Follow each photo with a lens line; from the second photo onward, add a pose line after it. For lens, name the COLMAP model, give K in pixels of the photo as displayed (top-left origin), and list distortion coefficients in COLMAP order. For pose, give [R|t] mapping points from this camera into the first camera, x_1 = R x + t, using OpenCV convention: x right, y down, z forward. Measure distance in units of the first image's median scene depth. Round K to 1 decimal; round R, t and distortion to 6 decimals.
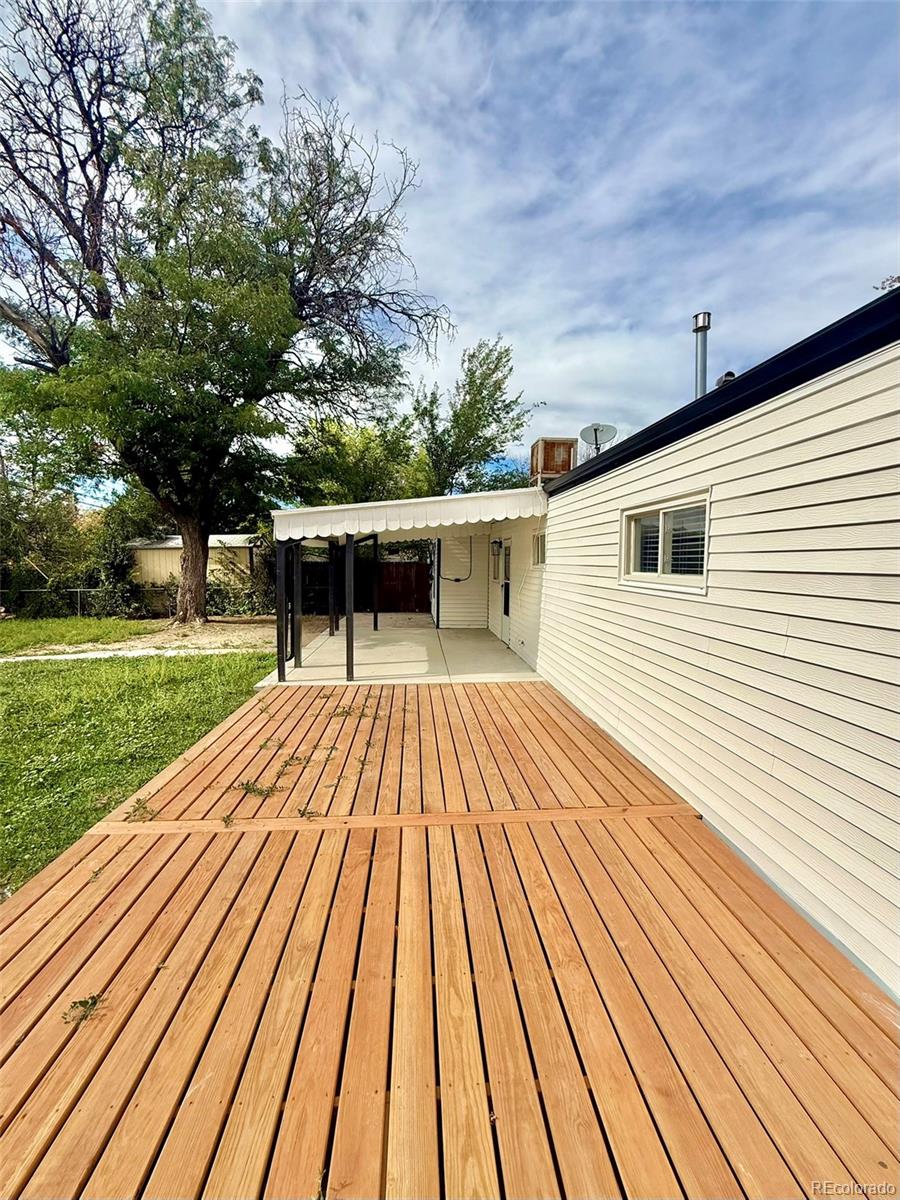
lens RADIAL K [[475.7, 0, 471.3], [0, 475.7, 595.8], [0, 0, 1]] dist [-0.001127, -0.000224]
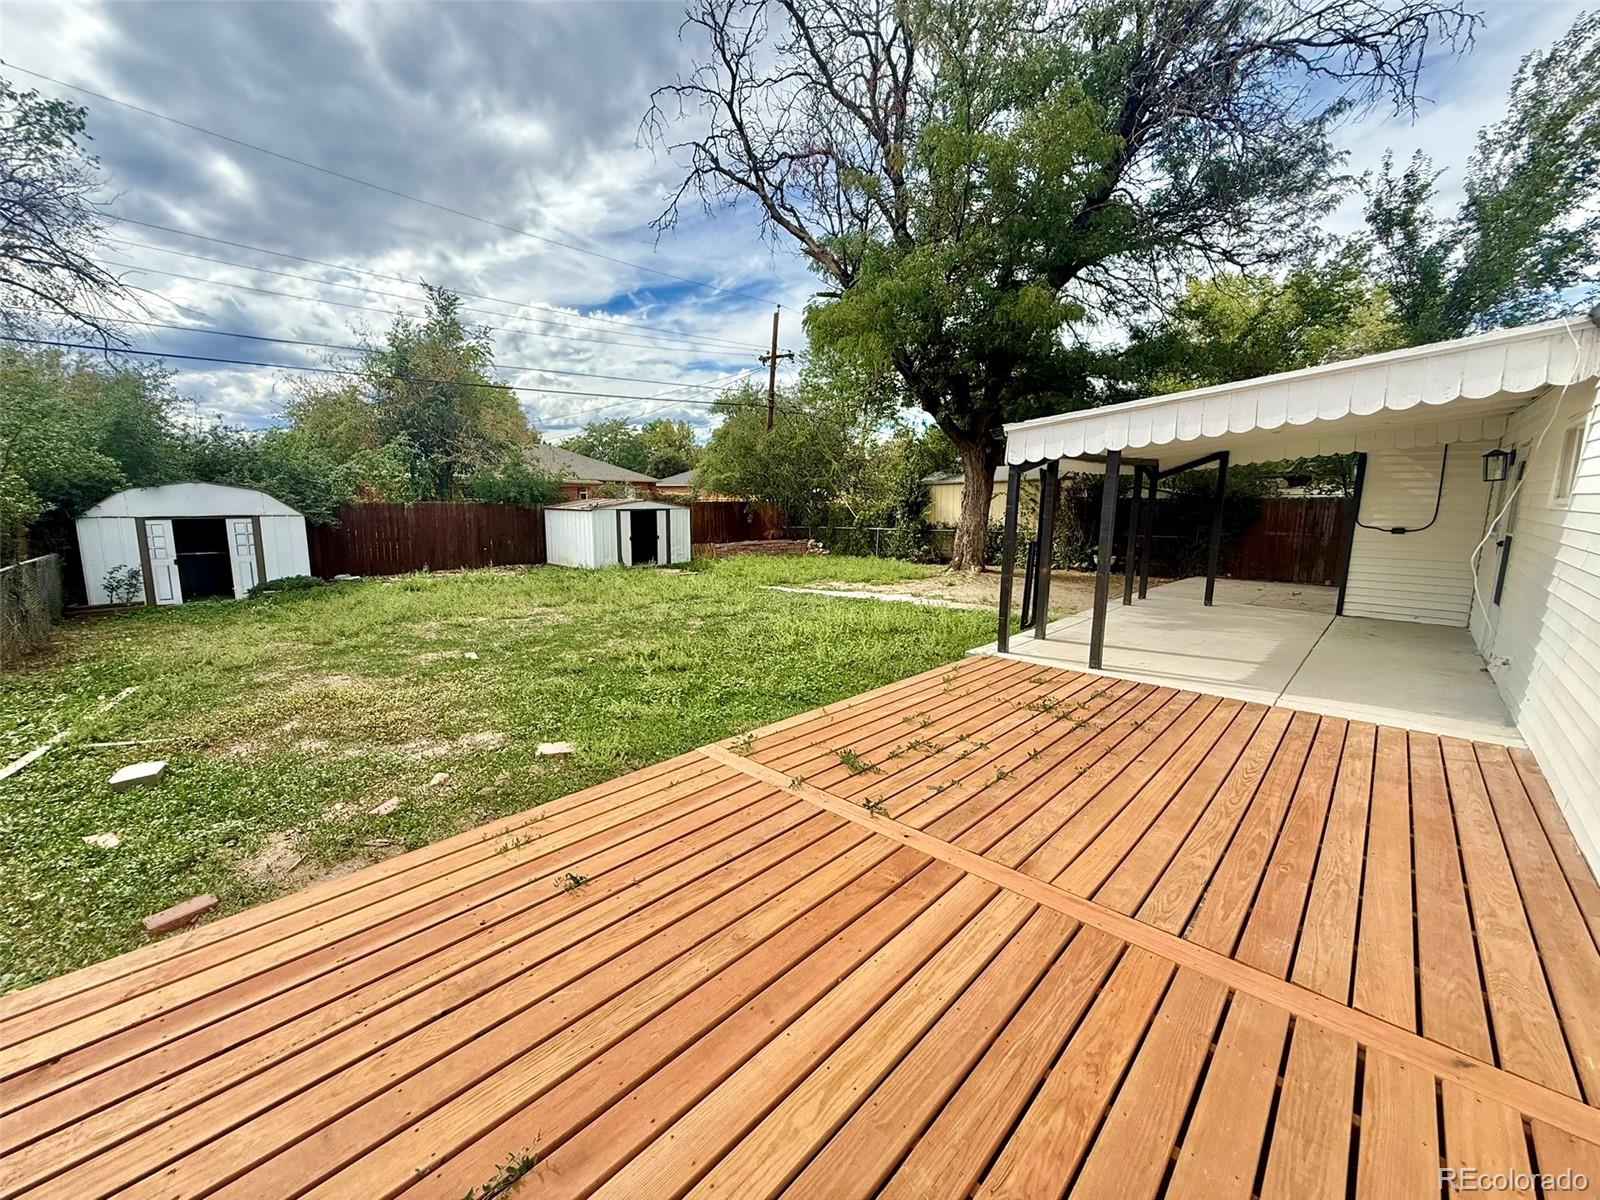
lens RADIAL K [[634.3, 0, 812.5], [0, 634.3, 596.7], [0, 0, 1]] dist [-0.001127, -0.000224]
pose [[0.680860, 0.107209, -0.724524, 0.118812], [-0.049296, 0.993694, 0.100713, 0.004219], [0.730752, -0.032855, 0.681852, 0.085422]]
